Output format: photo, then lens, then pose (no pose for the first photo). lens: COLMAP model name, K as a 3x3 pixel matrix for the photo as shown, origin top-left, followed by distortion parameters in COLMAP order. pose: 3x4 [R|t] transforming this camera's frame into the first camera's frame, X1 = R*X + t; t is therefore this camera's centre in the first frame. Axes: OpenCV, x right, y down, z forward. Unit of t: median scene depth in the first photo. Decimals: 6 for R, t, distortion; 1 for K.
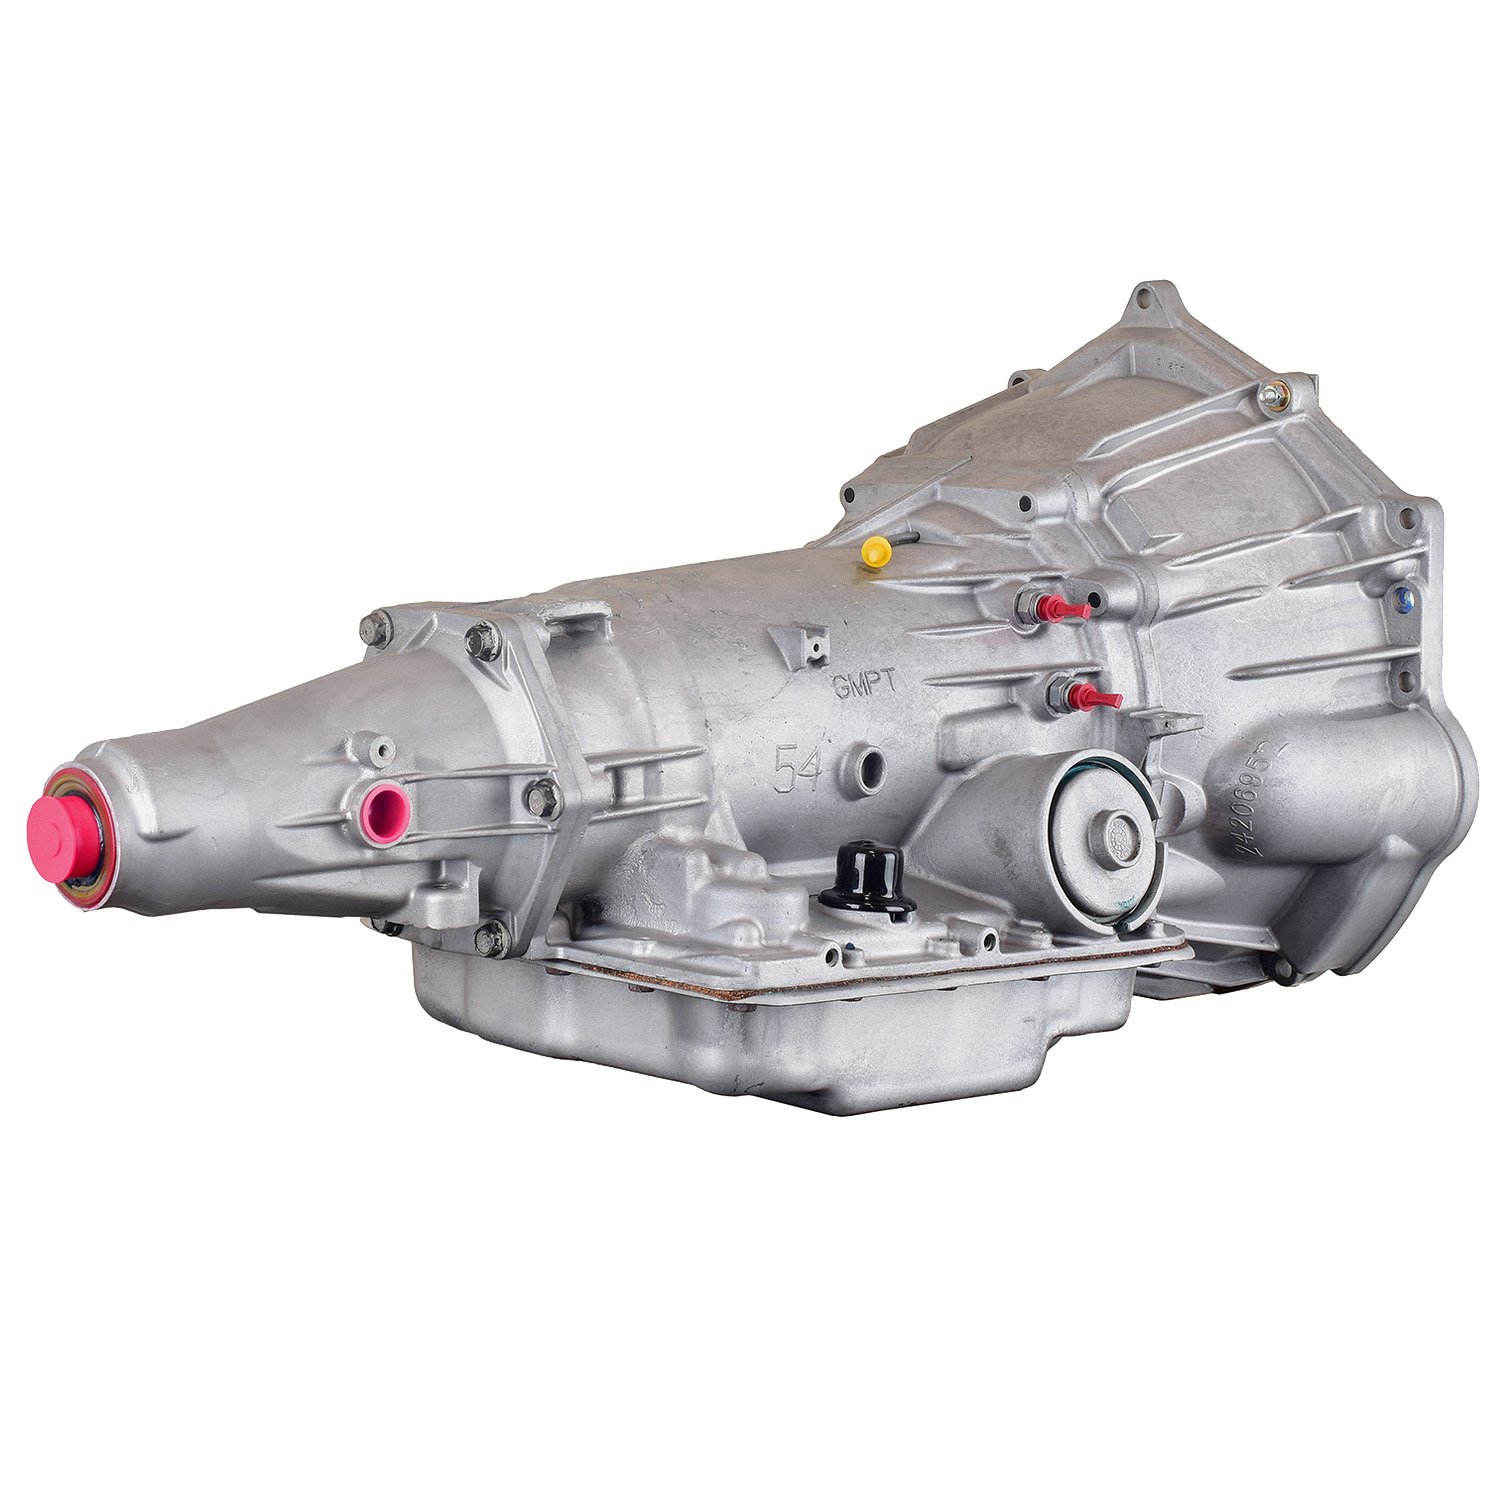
lens RADIAL K [[3259.4, 0, 656.6], [0, 3259.4, 750.3], [0, 0, 1]] dist [0.008759, -0.164020]
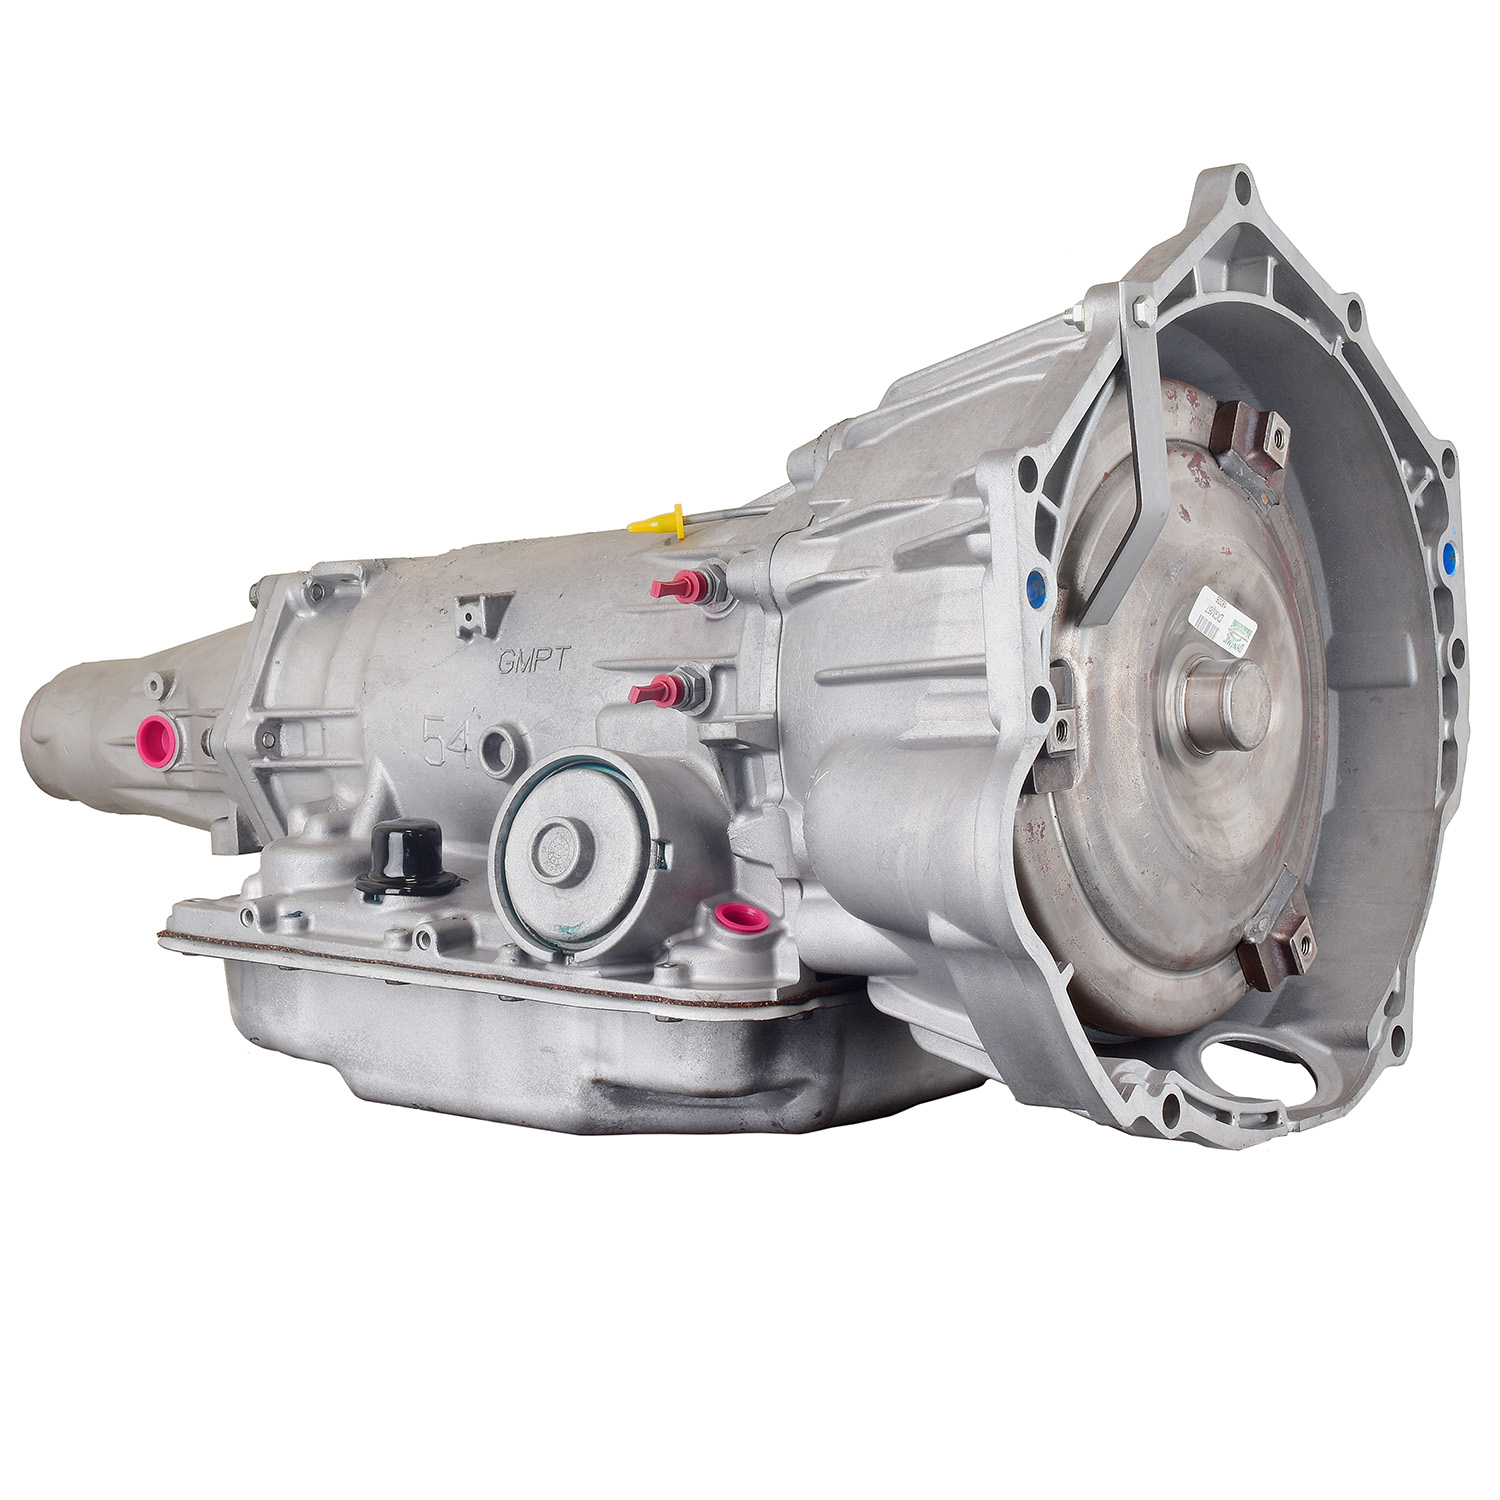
lens RADIAL K [[3614.7, 0, 785.6], [0, 3614.7, 751.0], [0, 0, 1]] dist [0.011487, -0.026095]
pose [[0.217549, 0.057285, -0.974367, 1.044150], [-0.087197, 0.995425, 0.039055, -0.039871], [0.972147, 0.076466, 0.221548, 0.819418]]
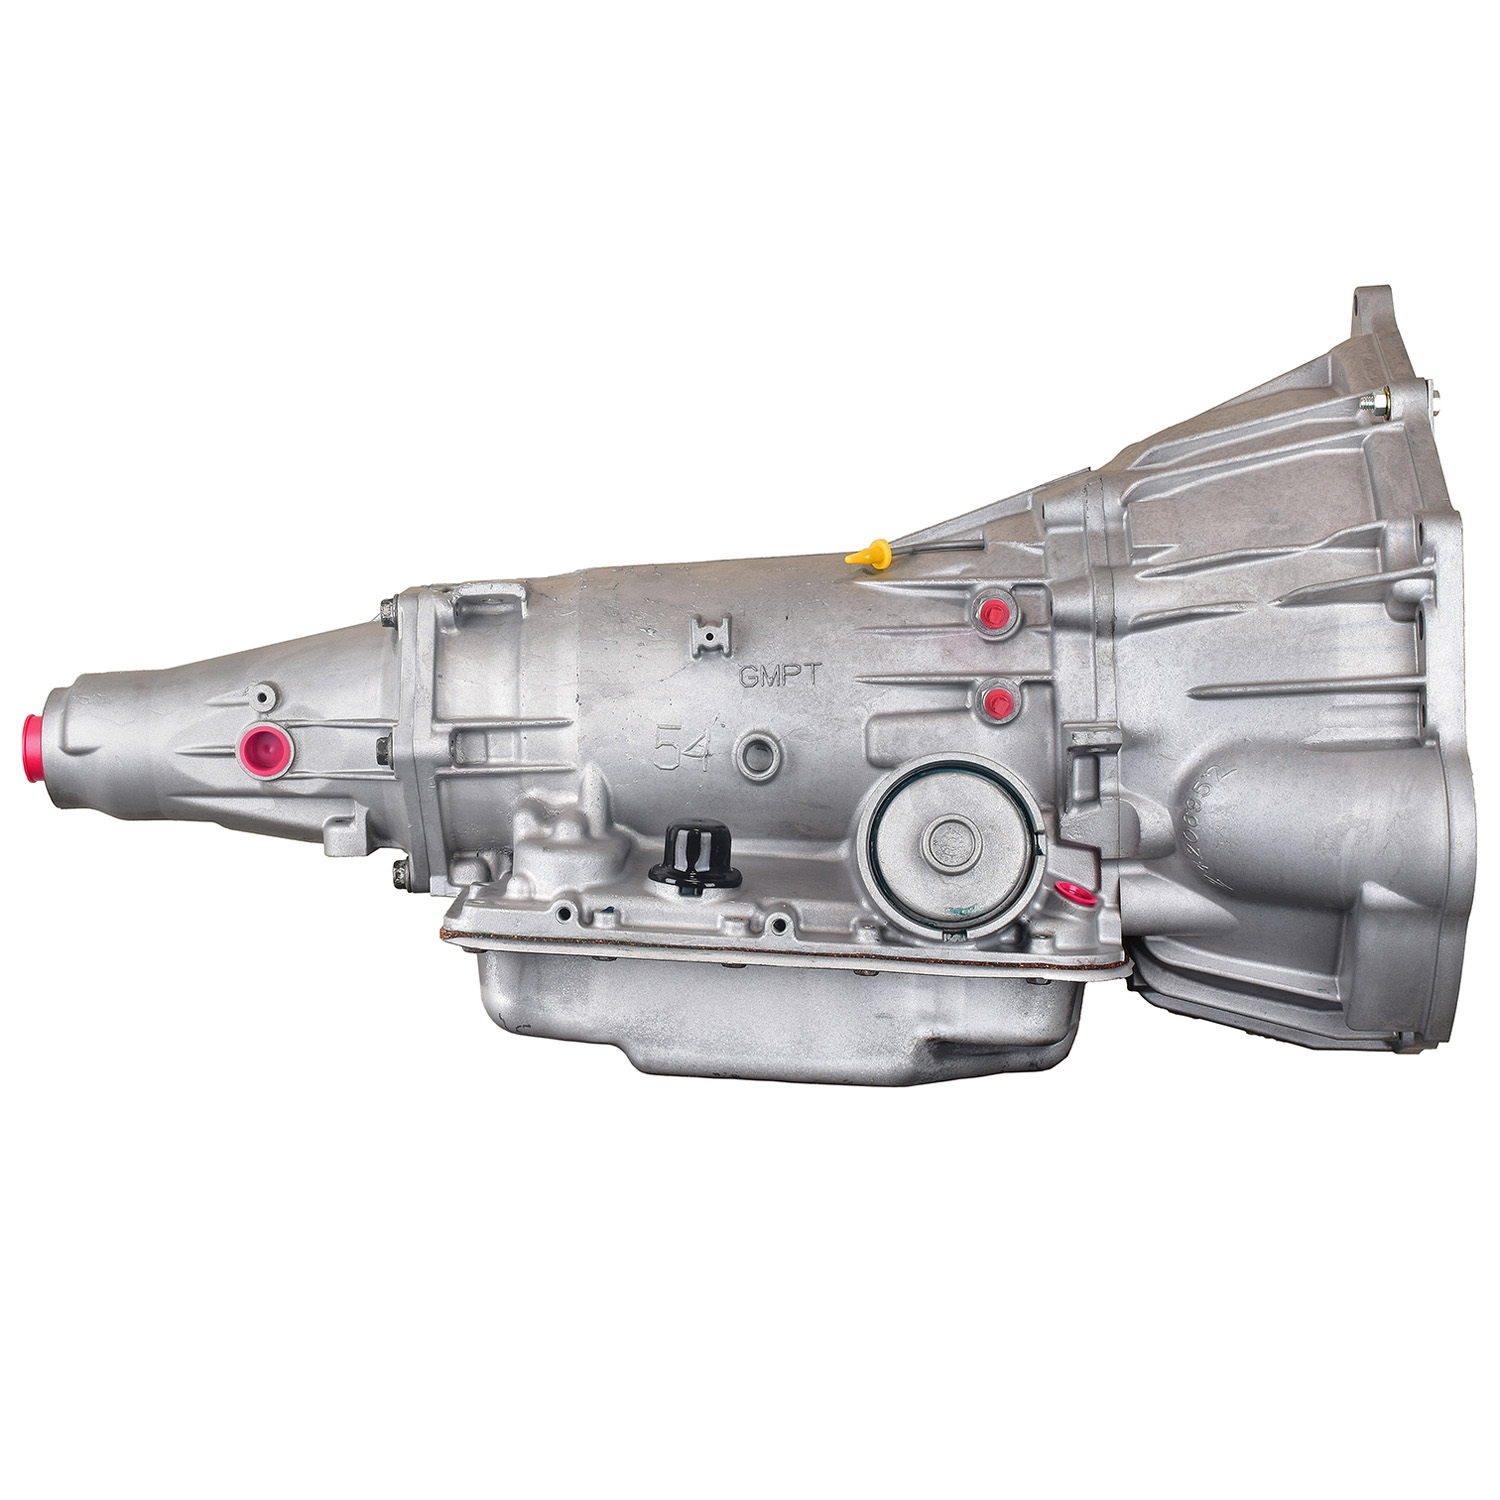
lens RADIAL K [[3072.9, 0, 750.0], [0, 3072.9, 750.0], [0, 0, 1]] dist [-0.020461, 0.132185]
pose [[0.724737, 0.063165, -0.686124, 0.713109], [-0.080539, 0.996729, 0.006687, -0.002339], [0.684303, 0.050413, 0.727453, 0.268842]]
